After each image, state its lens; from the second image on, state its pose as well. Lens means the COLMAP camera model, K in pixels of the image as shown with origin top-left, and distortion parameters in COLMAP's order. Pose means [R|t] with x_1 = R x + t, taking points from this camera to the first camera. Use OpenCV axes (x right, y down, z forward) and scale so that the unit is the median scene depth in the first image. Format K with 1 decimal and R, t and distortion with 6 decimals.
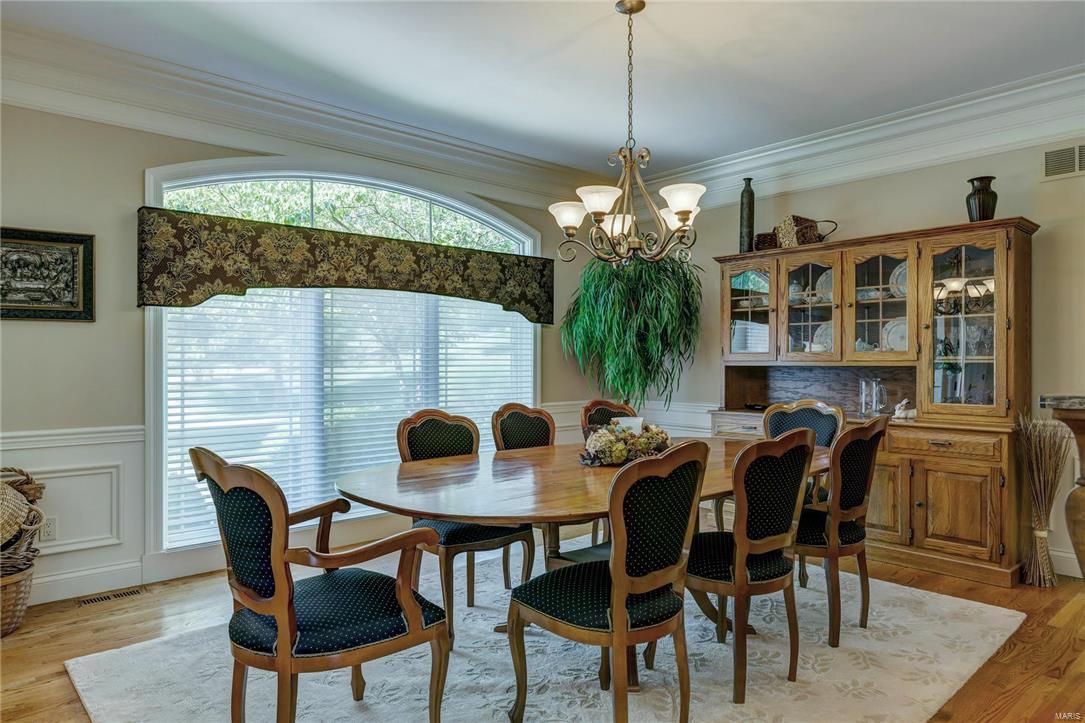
lens RADIAL K [[714.5, 0, 545.8], [0, 714.5, 364.4], [0, 0, 1]] dist [0.005083, 0.002859]
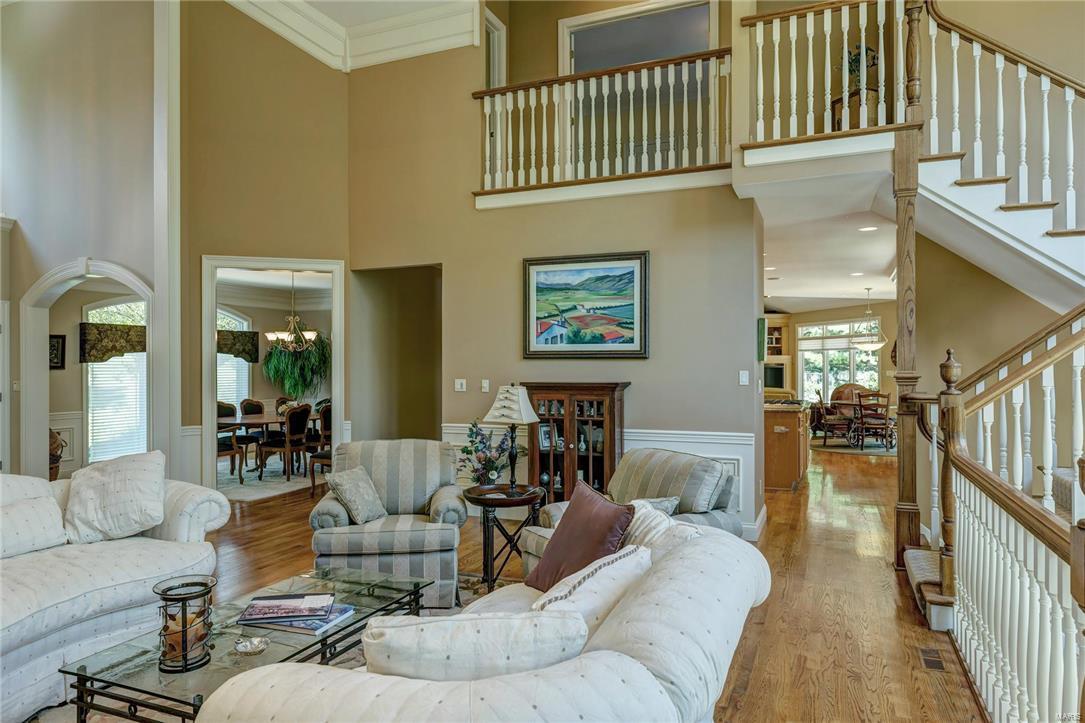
lens RADIAL K [[683.6, 0, 547.7], [0, 683.6, 368.8], [0, 0, 1]] dist [0.006439, 0.000902]
pose [[0.901340, -0.001551, 0.433109, -0.129625], [0.000816, 0.999998, 0.001883, -0.055994], [-0.433111, -0.001344, 0.901339, -1.626998]]
